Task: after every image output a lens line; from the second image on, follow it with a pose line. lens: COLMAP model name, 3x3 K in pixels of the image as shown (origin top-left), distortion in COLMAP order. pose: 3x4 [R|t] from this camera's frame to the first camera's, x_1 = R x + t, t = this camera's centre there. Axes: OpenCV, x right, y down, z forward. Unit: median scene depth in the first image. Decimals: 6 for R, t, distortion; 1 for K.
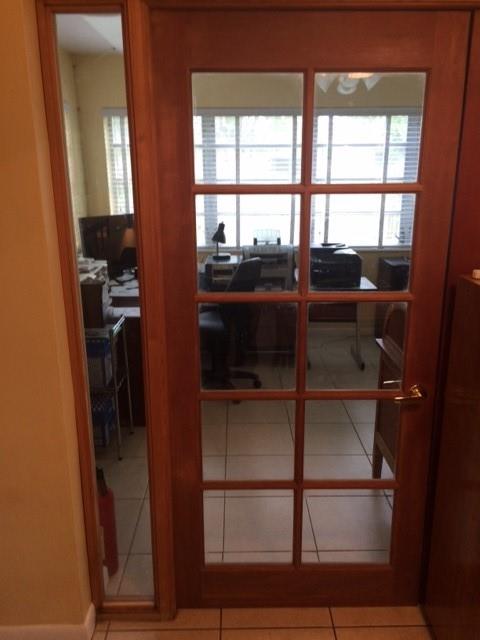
lens RADIAL K [[536.2, 0, 240.0], [0, 536.2, 320.0], [0, 0, 1]] dist [0.111539, -0.132766]
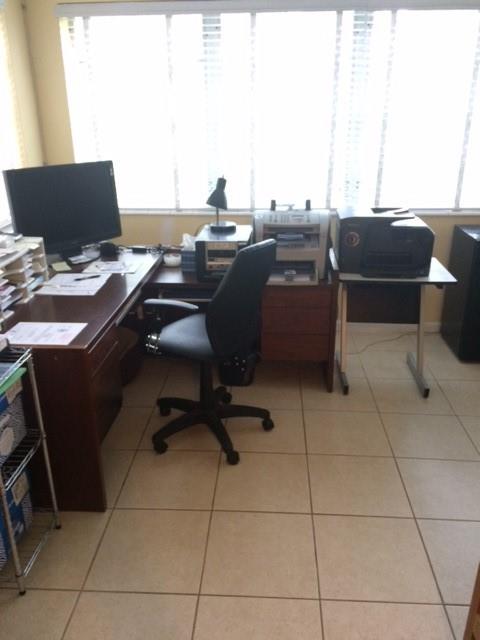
lens RADIAL K [[536.2, 0, 240.0], [0, 536.2, 320.0], [0, 0, 1]] dist [0.111539, -0.132766]
pose [[0.997401, 0.021923, -0.068628, 0.037799], [-0.014462, 0.994113, 0.107379, -0.076849], [0.070578, -0.106107, 0.991847, 0.315866]]
